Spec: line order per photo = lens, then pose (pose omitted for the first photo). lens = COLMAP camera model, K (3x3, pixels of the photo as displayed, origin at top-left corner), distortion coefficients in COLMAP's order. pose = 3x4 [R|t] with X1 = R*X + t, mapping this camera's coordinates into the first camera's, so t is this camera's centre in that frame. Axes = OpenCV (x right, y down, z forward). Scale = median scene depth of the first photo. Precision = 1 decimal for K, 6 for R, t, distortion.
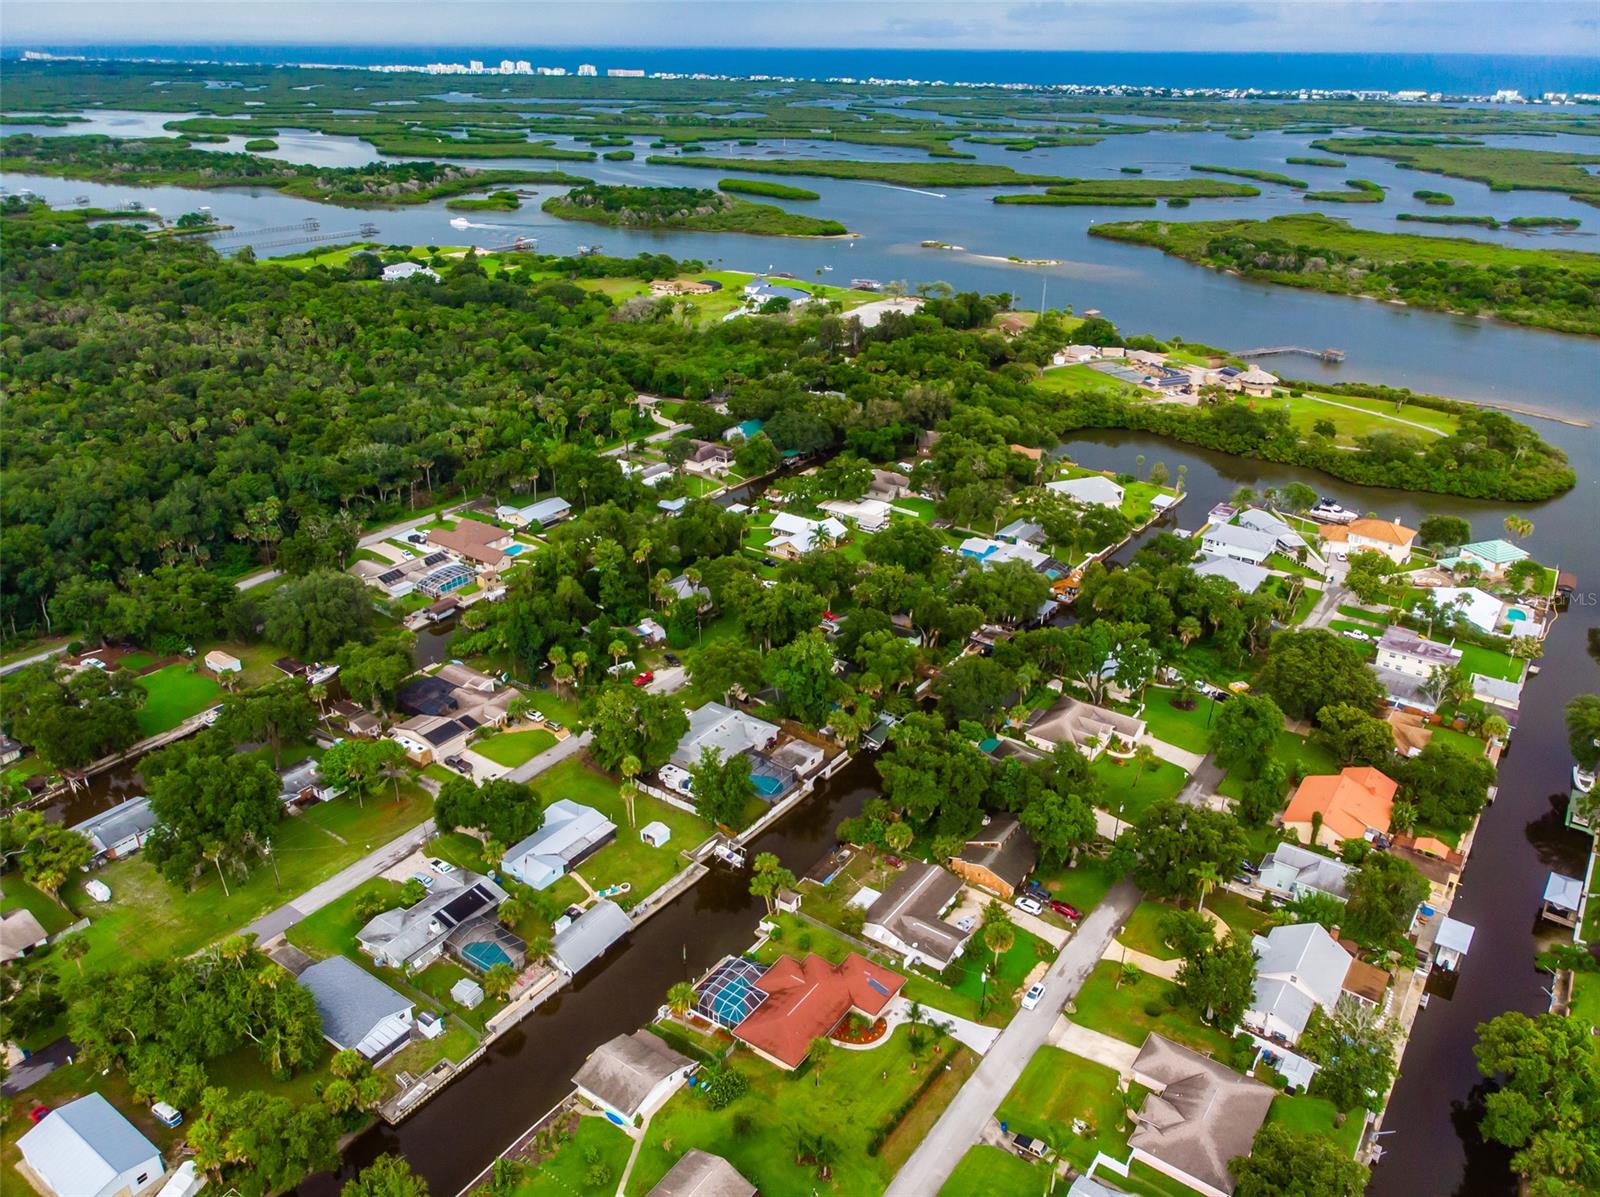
lens RADIAL K [[1176.6, 0, 804.2], [0, 1176.6, 602.9], [0, 0, 1]] dist [0.002995, 0.008319]
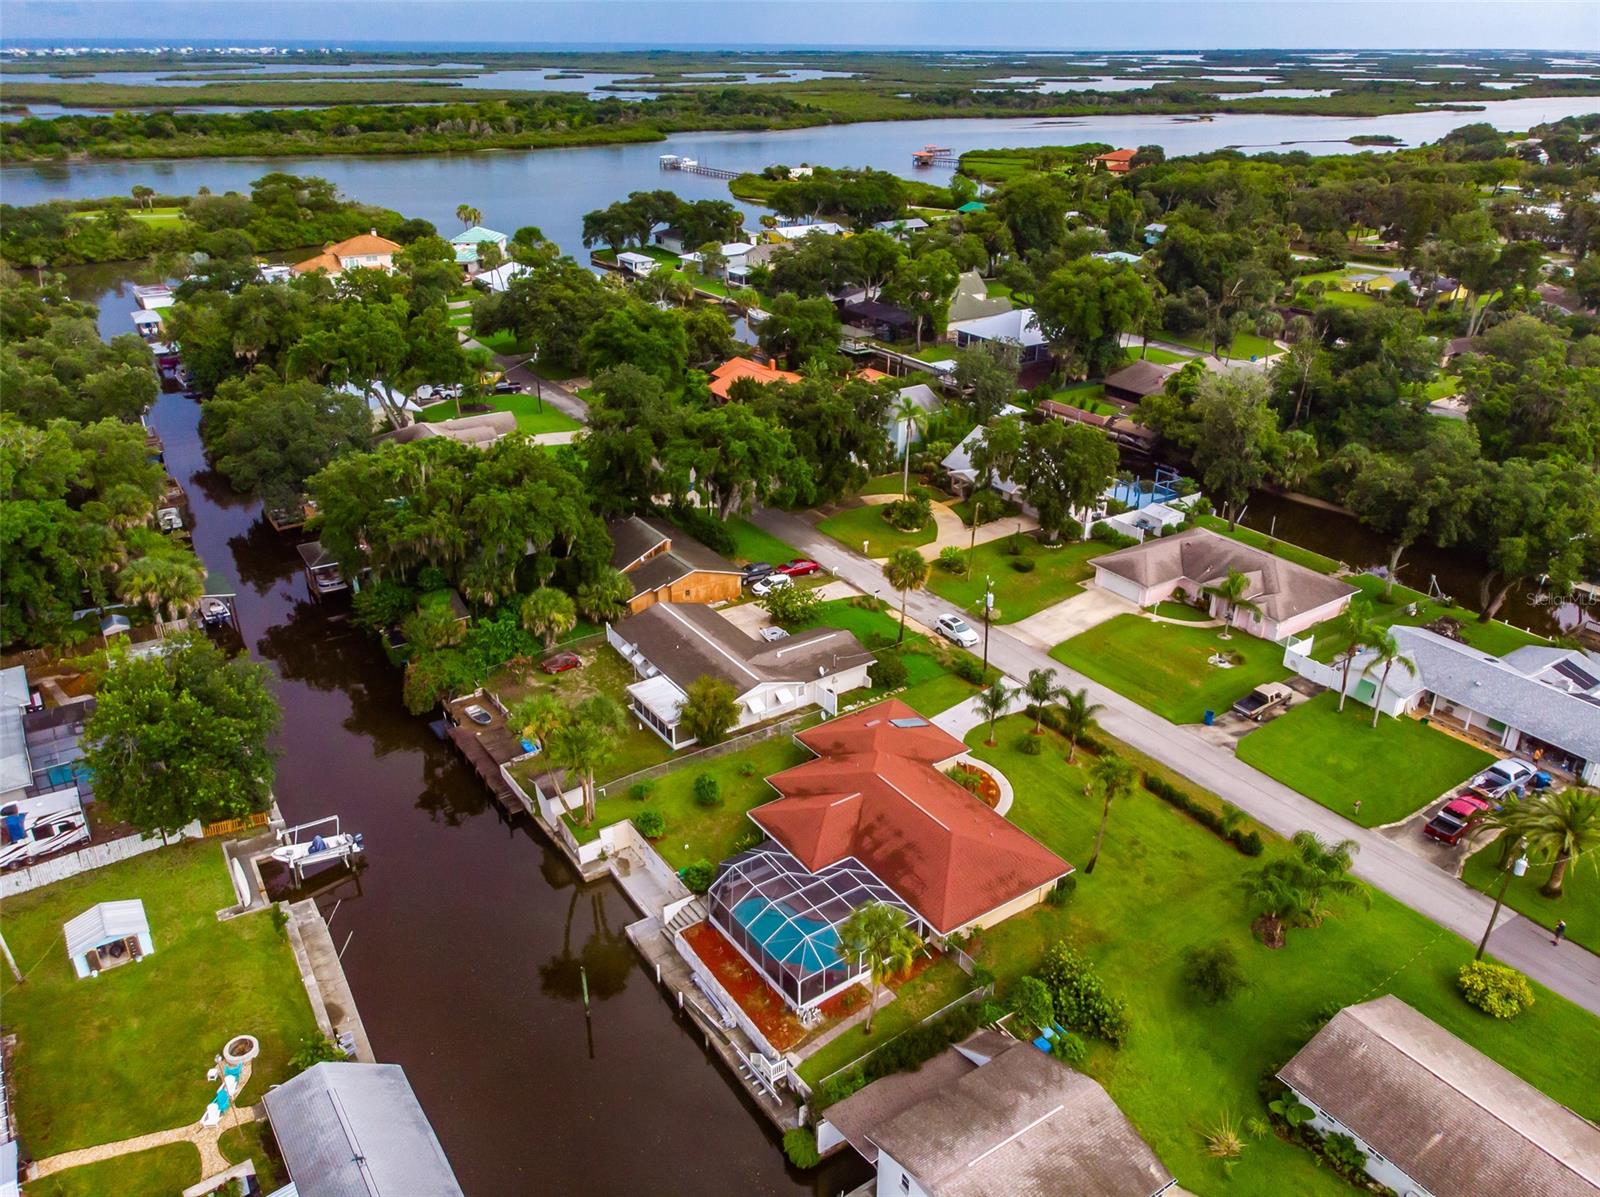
lens RADIAL K [[1176.6, 0, 804.2], [0, 1176.6, 602.9], [0, 0, 1]] dist [0.002995, 0.008319]
pose [[0.352308, -0.406988, 0.842757, -0.238712], [0.398115, 0.880129, 0.258607, 0.079516], [-0.846985, 0.244405, 0.472105, 0.498049]]
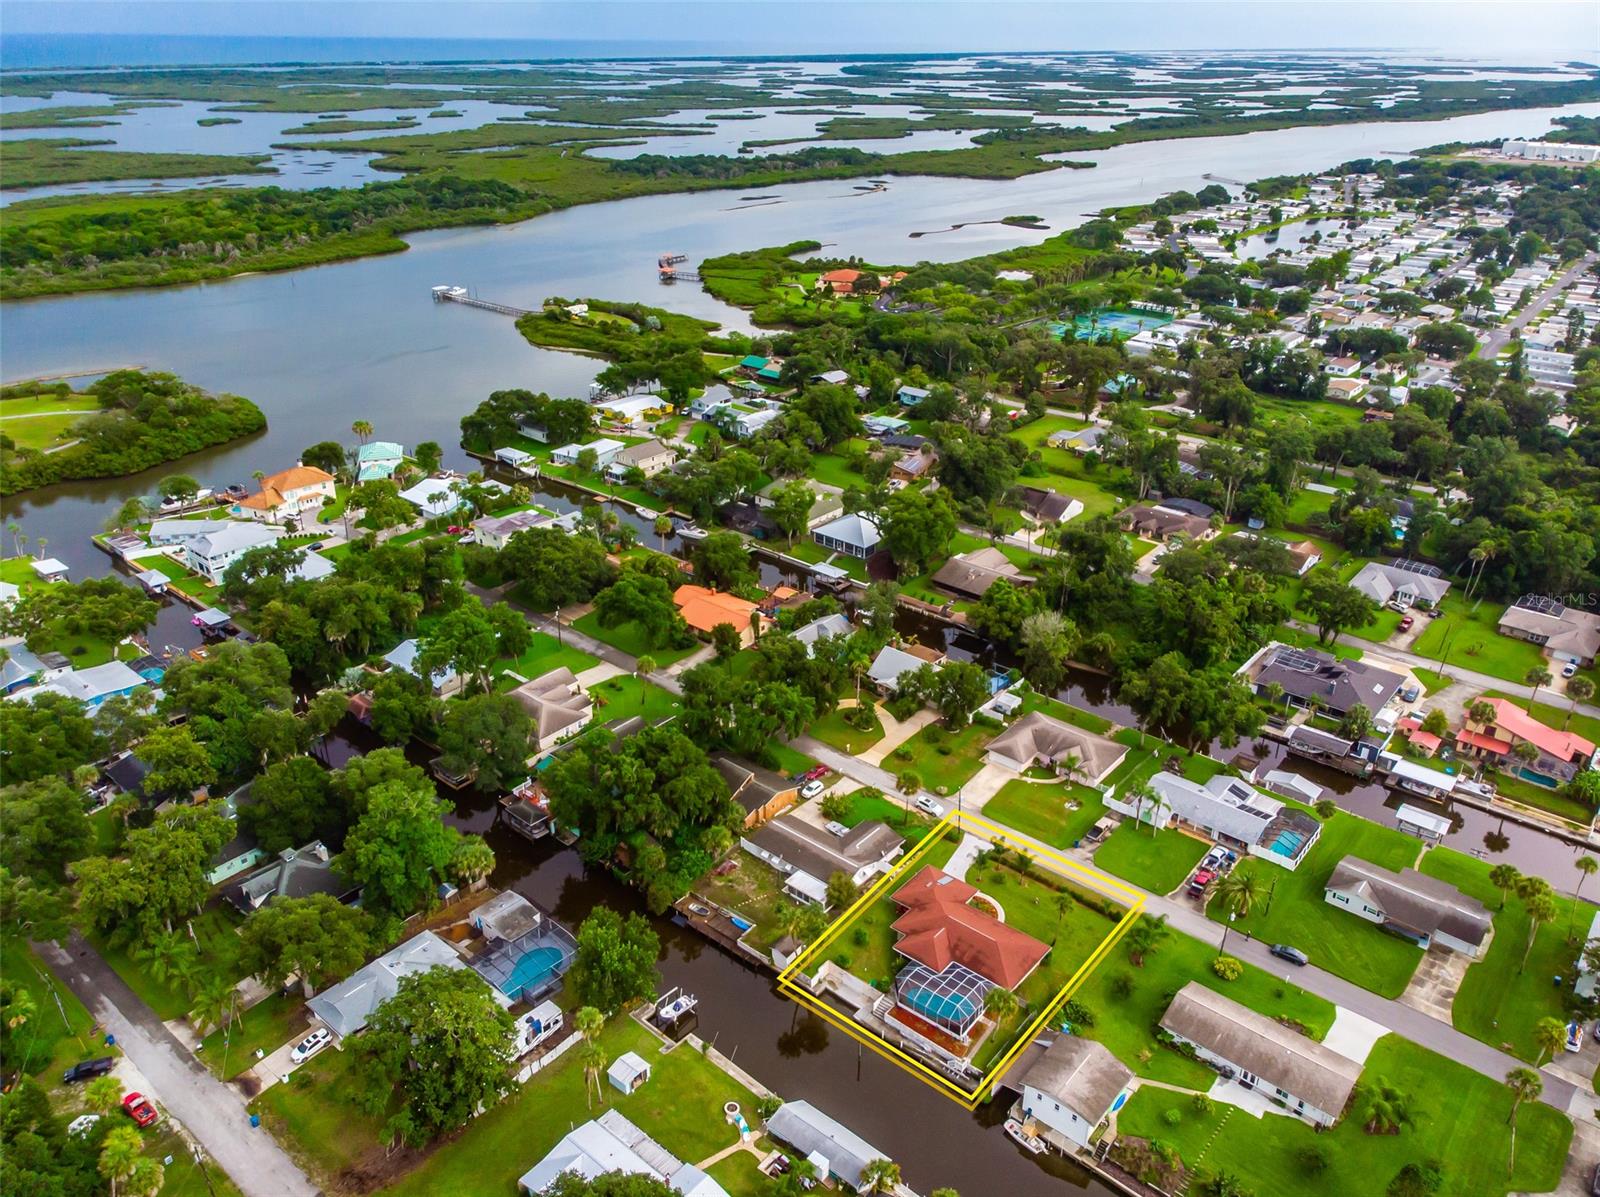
lens RADIAL K [[1188.5, 0, 800.0], [0, 1188.5, 598.5], [0, 0, 1]] dist [0.040761, -0.109964]
pose [[0.084526, -0.436294, 0.895825, -0.491039], [0.421464, 0.830313, 0.364620, -0.196993], [-0.902897, 0.346738, 0.254065, 0.489525]]
